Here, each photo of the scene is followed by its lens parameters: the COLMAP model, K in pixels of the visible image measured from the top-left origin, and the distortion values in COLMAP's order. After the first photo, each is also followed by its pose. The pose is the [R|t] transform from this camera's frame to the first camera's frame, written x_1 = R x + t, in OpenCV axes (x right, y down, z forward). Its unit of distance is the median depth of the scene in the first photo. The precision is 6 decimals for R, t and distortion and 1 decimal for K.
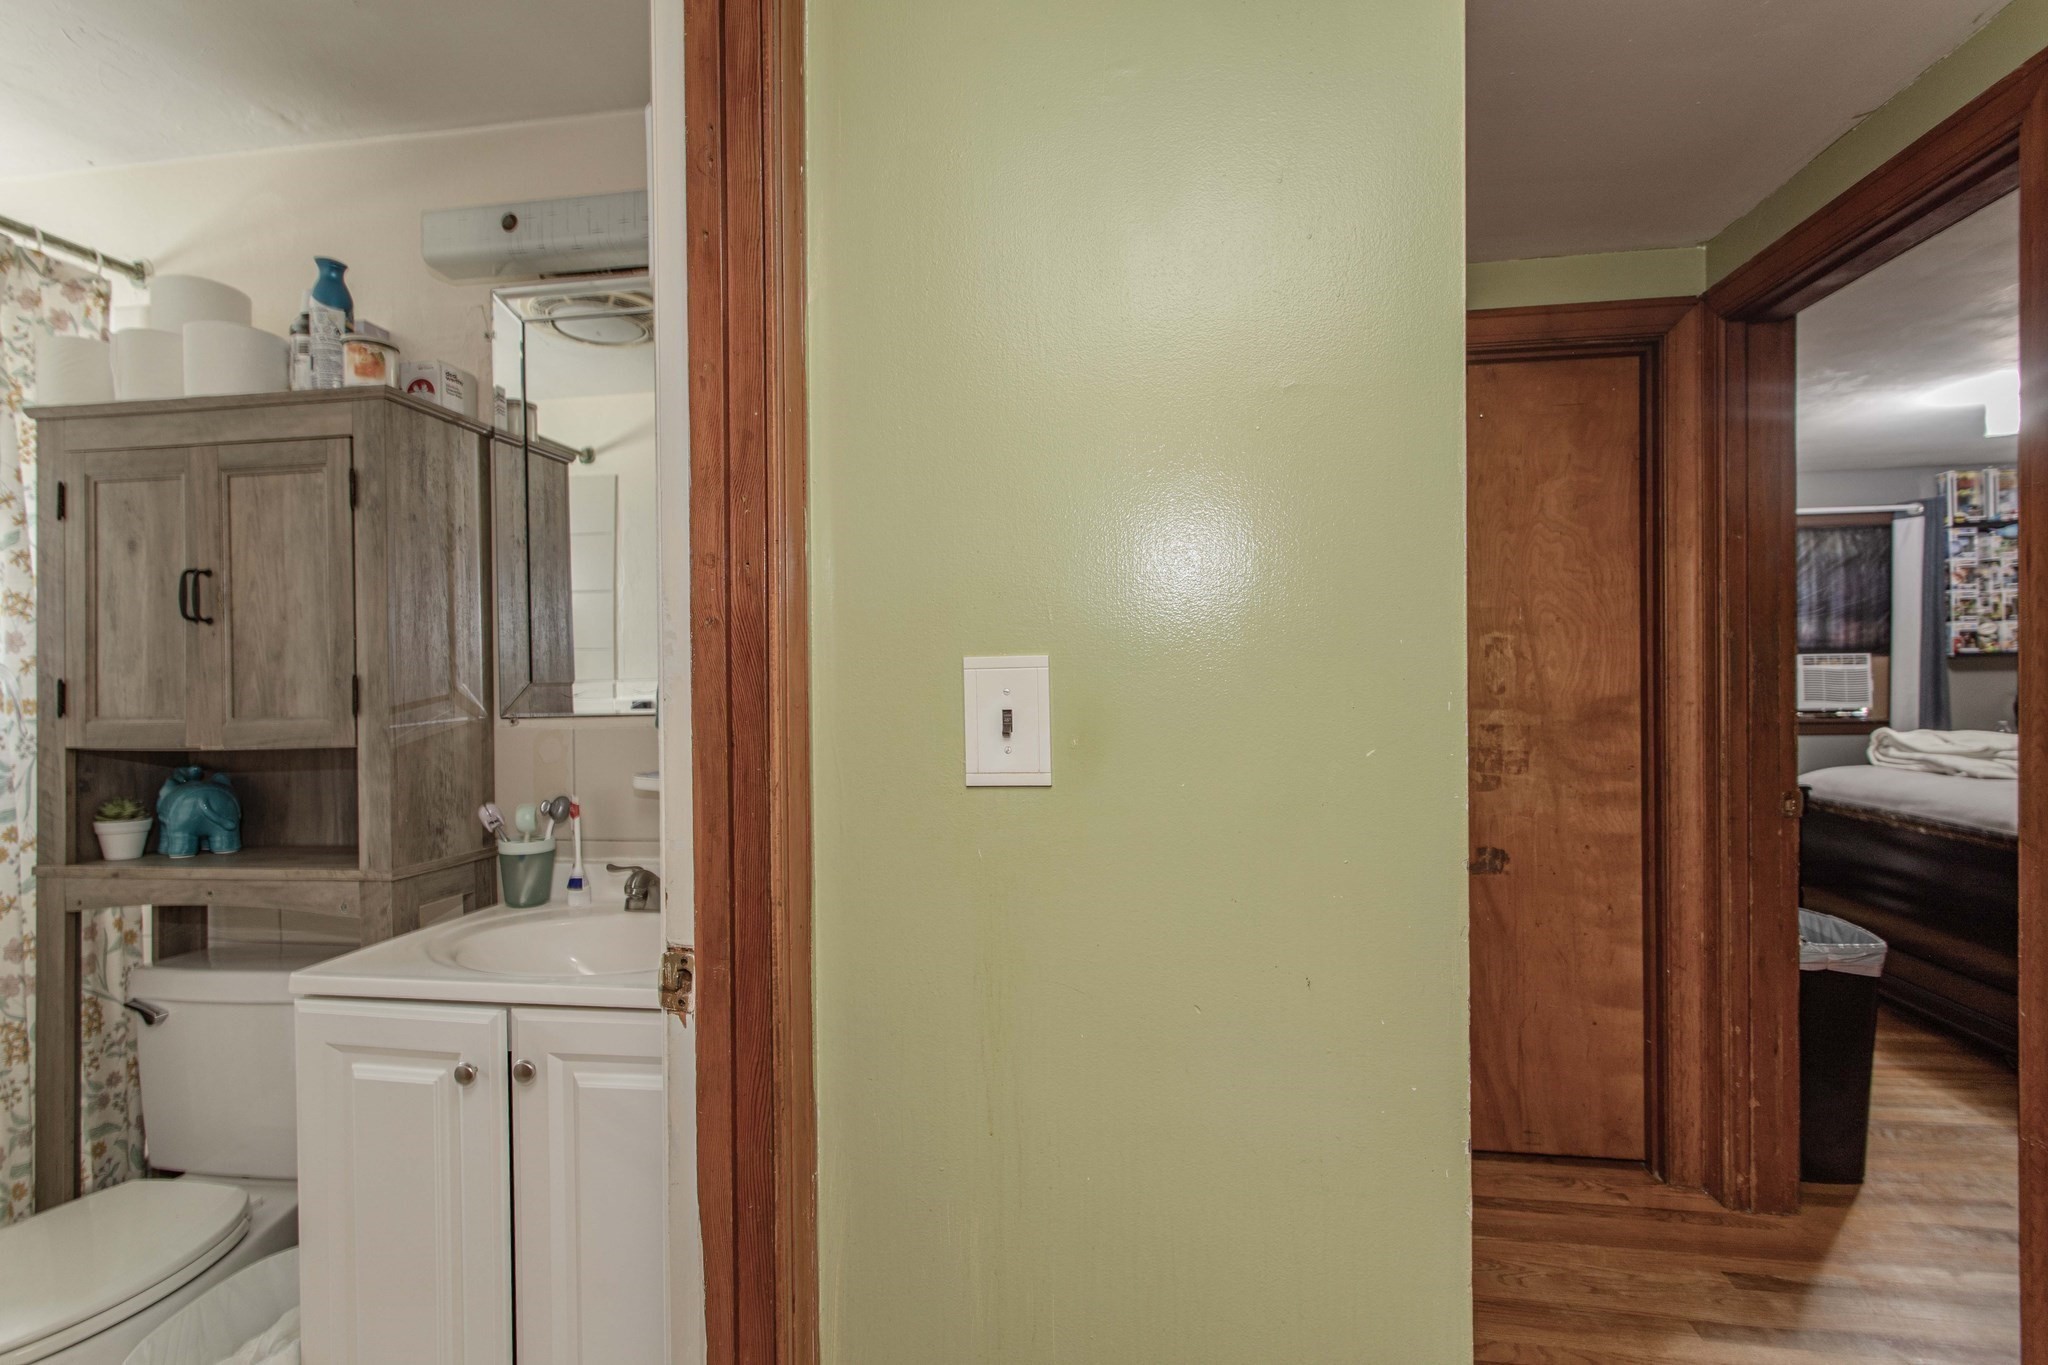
lens RADIAL K [[973.0, 0, 1029.7], [0, 973.0, 683.6], [0, 0, 1]] dist [-0.000520, -0.000508]
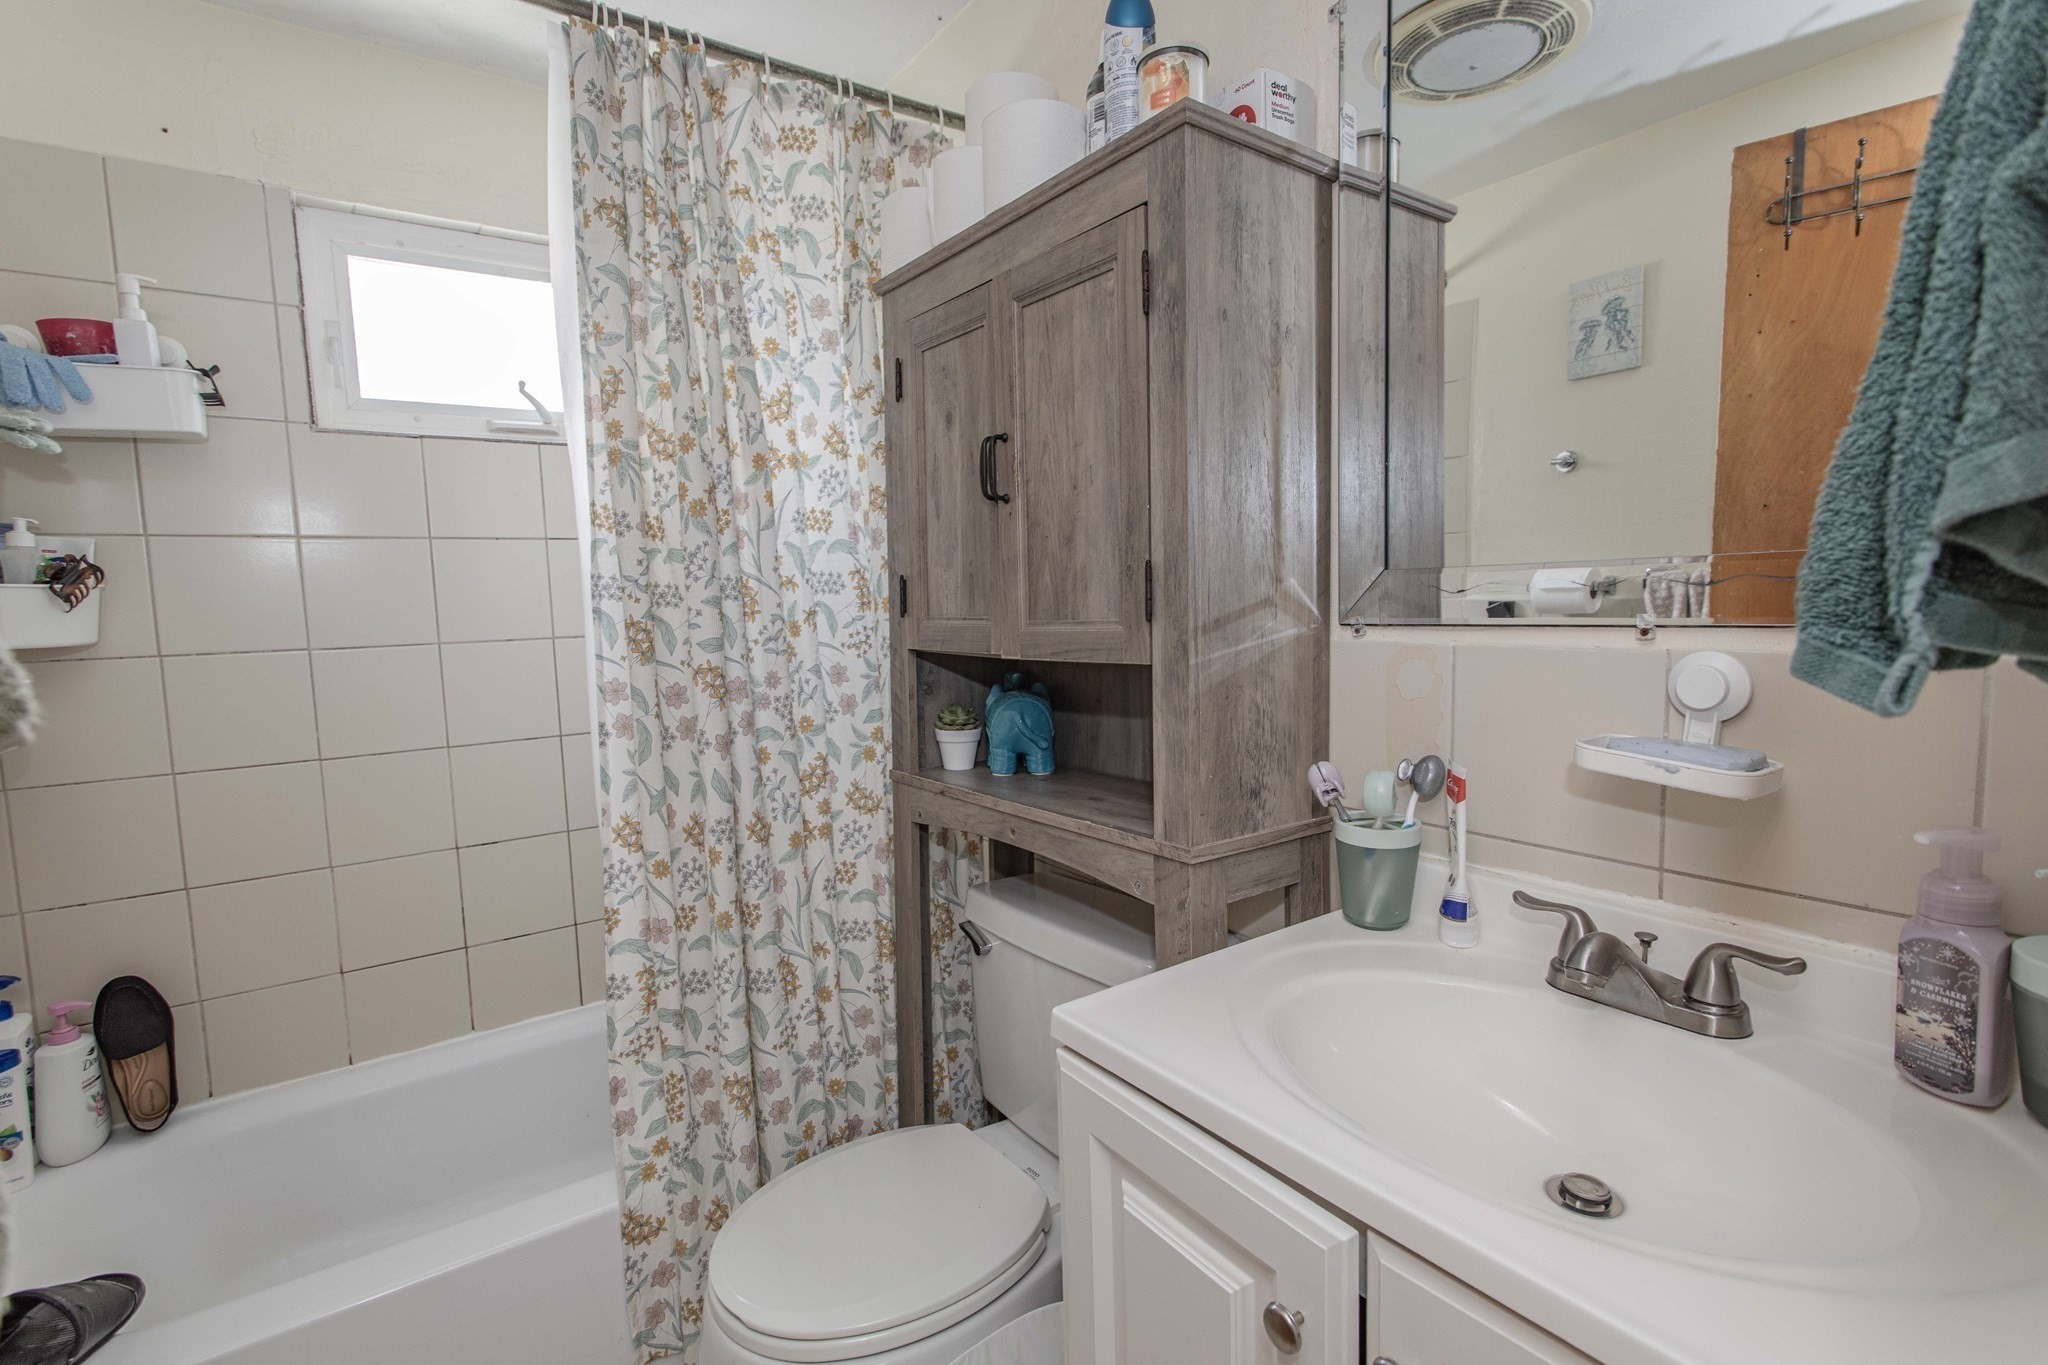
lens RADIAL K [[973.0, 0, 1029.7], [0, 973.0, 683.6], [0, 0, 1]] dist [-0.000520, -0.000508]
pose [[0.705621, 0.061418, -0.705923, -0.245730], [0.011924, 0.995066, 0.098494, 0.008038], [0.708490, -0.077917, 0.701407, 0.423025]]
